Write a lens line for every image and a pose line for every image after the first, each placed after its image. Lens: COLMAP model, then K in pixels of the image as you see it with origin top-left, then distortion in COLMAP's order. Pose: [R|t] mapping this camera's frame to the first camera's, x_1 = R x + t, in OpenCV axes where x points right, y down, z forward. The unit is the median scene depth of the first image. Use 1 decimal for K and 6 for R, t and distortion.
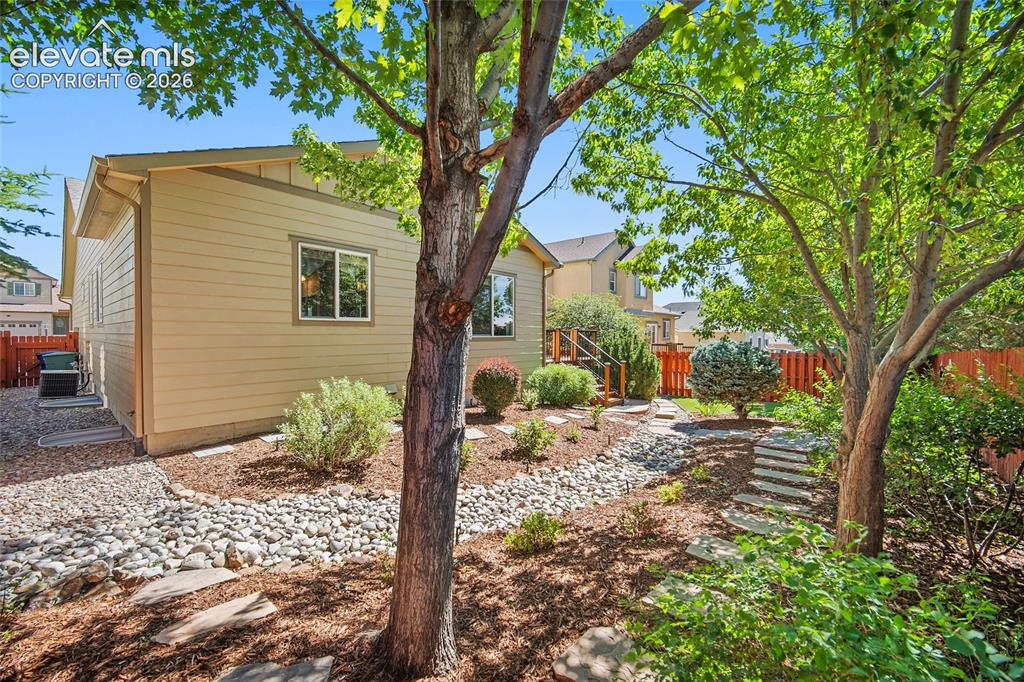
lens RADIAL K [[396.7, 0, 518.7], [0, 396.7, 338.8], [0, 0, 1]] dist [-0.014308, -0.000507]
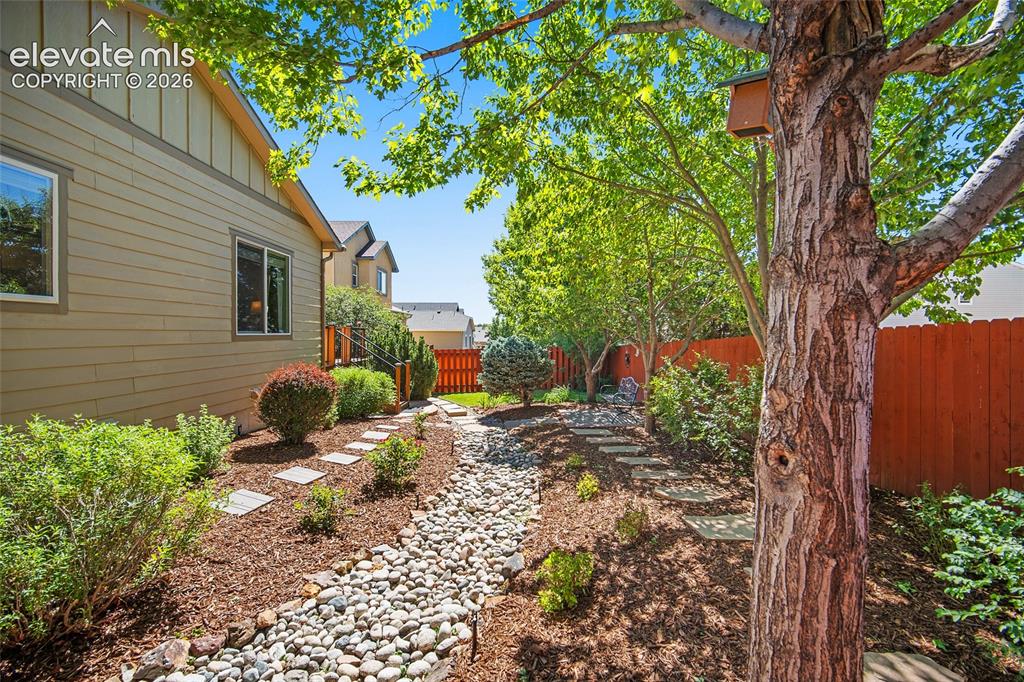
lens RADIAL K [[396.7, 0, 516.5], [0, 396.7, 336.6], [0, 0, 1]] dist [-0.014308, -0.000507]
pose [[0.757413, -0.006768, 0.652901, -0.292346], [0.009417, 0.999956, -0.000560, 0.005681], [-0.652868, 0.006572, 0.757443, 0.256716]]
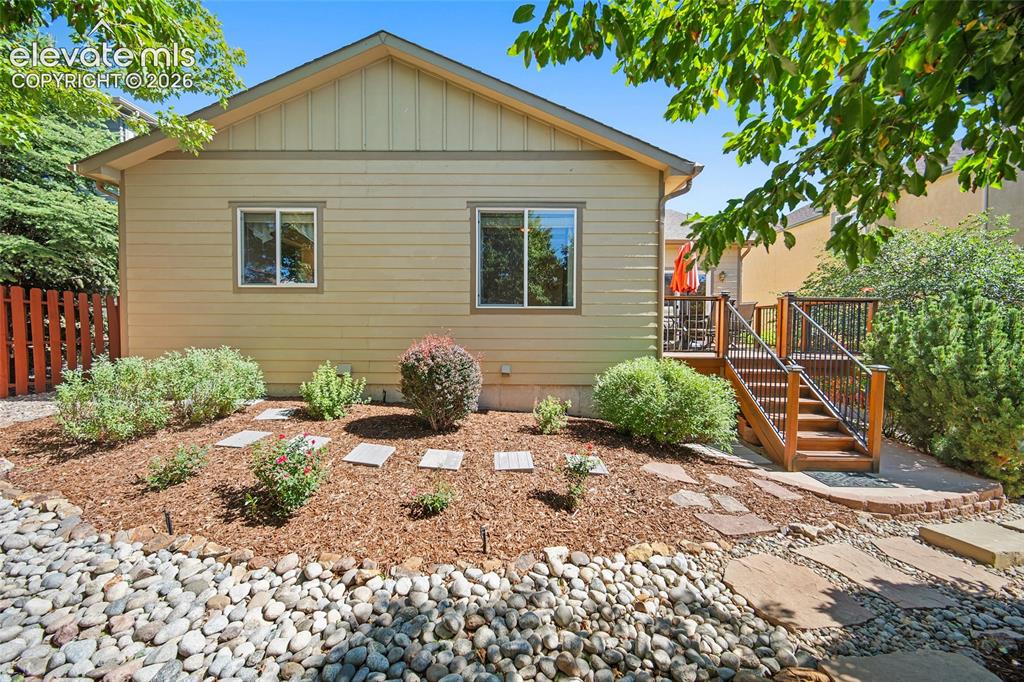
lens RADIAL K [[351.5, 0, 511.1], [0, 351.5, 340.1], [0, 0, 1]] dist [-0.000516, -0.000013]
pose [[0.640034, 0.020051, -0.768085, 0.552271], [-0.014347, 0.999797, 0.014144, 0.061352], [0.768213, 0.001967, 0.640192, 0.969157]]
